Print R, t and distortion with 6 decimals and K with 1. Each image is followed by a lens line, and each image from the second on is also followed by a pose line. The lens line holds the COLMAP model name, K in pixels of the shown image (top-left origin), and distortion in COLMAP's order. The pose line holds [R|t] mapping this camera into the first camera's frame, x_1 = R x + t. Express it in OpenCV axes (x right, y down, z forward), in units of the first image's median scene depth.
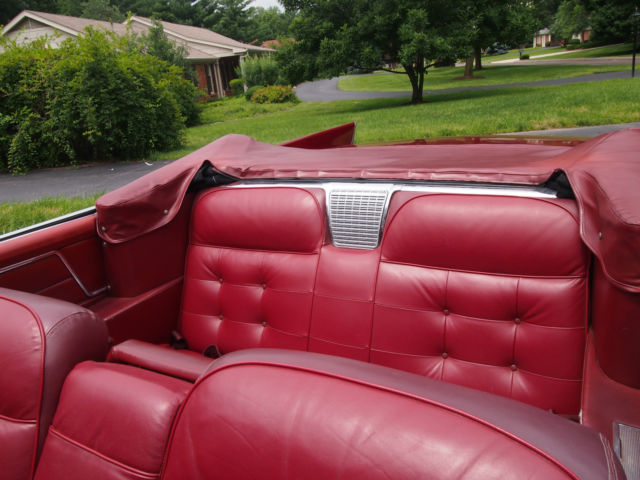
lens RADIAL K [[515.6, 0, 297.6], [0, 515.6, 229.3], [0, 0, 1]] dist [-0.045758, 0.014652]
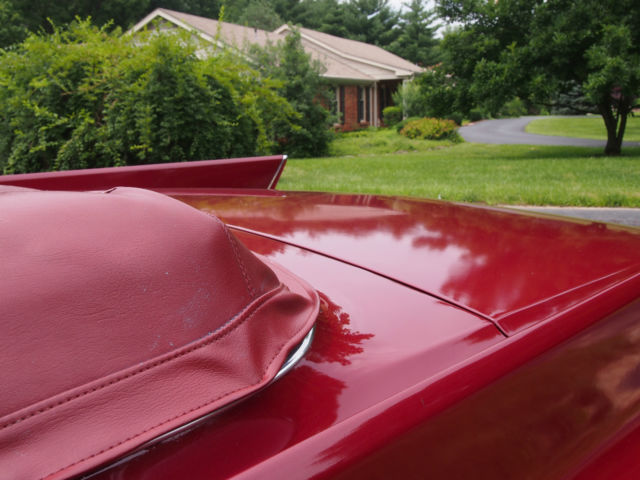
lens RADIAL K [[613.2, 0, 320.0], [0, 613.2, 240.0], [0, 0, 1]] dist [0.019595, -0.003626]
pose [[0.955859, 0.137792, -0.259512, 0.124419], [-0.157070, 0.986056, -0.054972, -0.028545], [0.248319, 0.093307, 0.964174, 0.116271]]
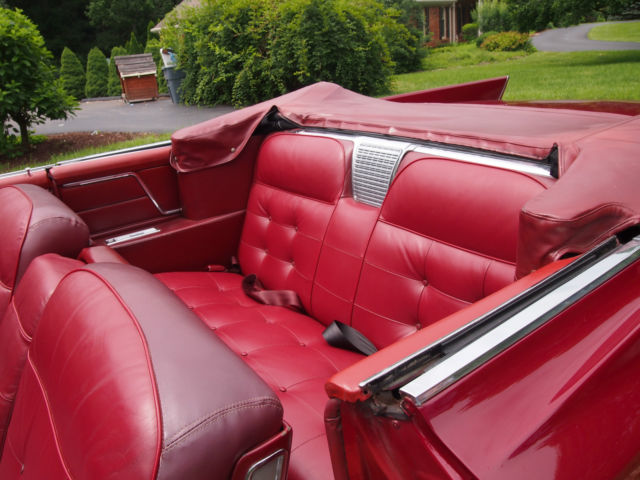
lens RADIAL K [[509.3, 0, 320.0], [0, 509.3, 240.0], [0, 0, 1]] dist [-0.071163, 0.049468]
pose [[0.917699, 0.164617, -0.361567, 0.062012], [-0.118481, 0.982102, 0.146419, -0.004522], [0.379198, -0.091530, 0.920777, 0.006951]]
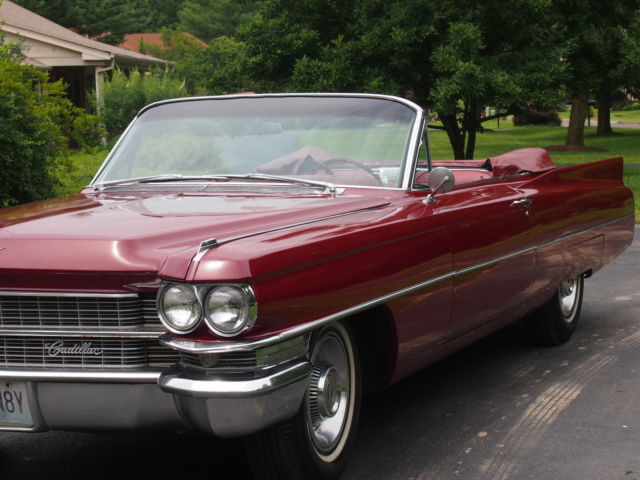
lens RADIAL K [[1474.0, 0, 320.0], [0, 1474.0, 240.0], [0, 0, 1]] dist [0.019183, 0.189534]
pose [[0.991426, 0.071056, 0.109661, -0.118672], [-0.045976, 0.975252, -0.216264, 0.223399], [-0.122314, 0.209368, 0.970157, -0.688089]]
